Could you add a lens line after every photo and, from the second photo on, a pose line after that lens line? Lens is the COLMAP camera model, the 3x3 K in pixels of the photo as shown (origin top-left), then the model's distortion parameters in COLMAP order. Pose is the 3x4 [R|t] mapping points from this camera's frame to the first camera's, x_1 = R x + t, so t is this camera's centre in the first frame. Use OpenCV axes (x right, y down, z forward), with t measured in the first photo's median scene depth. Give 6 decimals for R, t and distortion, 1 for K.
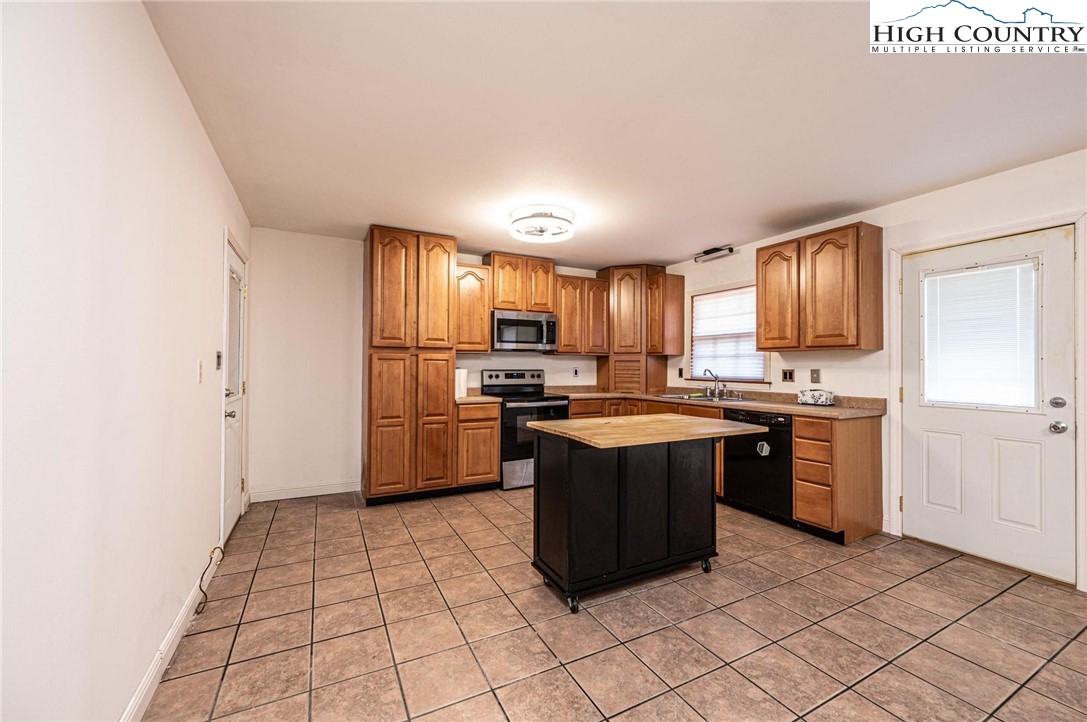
lens RADIAL K [[432.1, 0, 543.5], [0, 432.1, 361.0], [0, 0, 1]] dist [-0.001510, 0.000223]
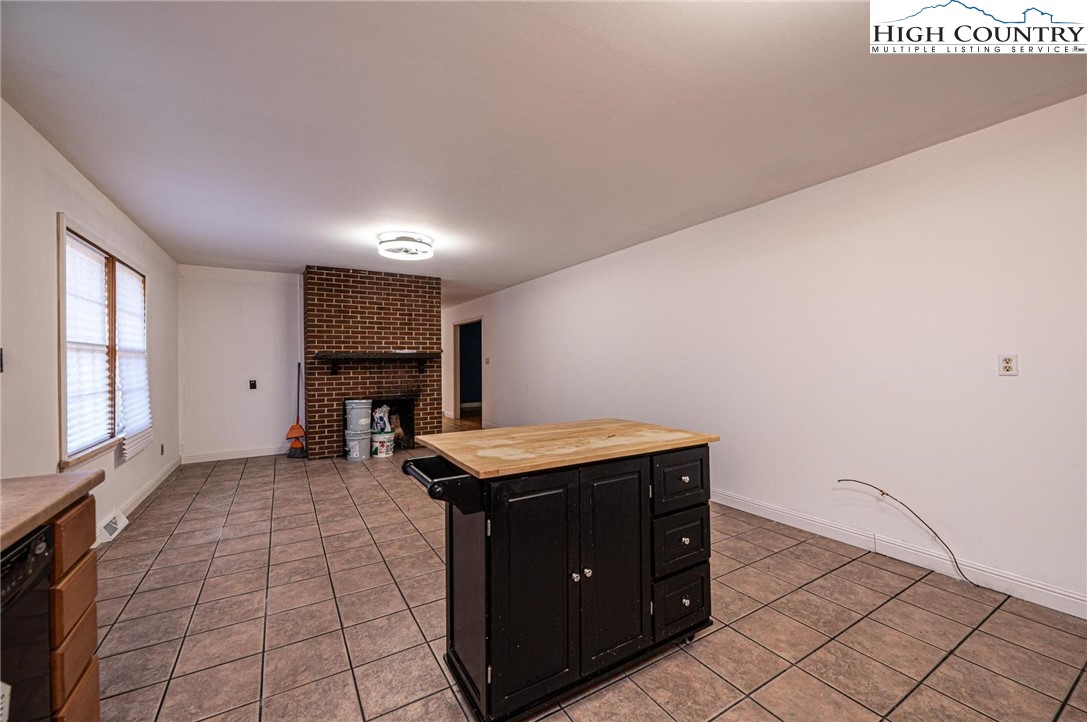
lens RADIAL K [[432.1, 0, 543.5], [0, 432.1, 361.0], [0, 0, 1]] dist [-0.001510, 0.000223]
pose [[-0.997930, 0.003832, -0.064198, 0.197392], [0.004610, 0.999918, -0.011971, 0.013238], [0.064147, -0.012242, -0.997865, 1.098974]]
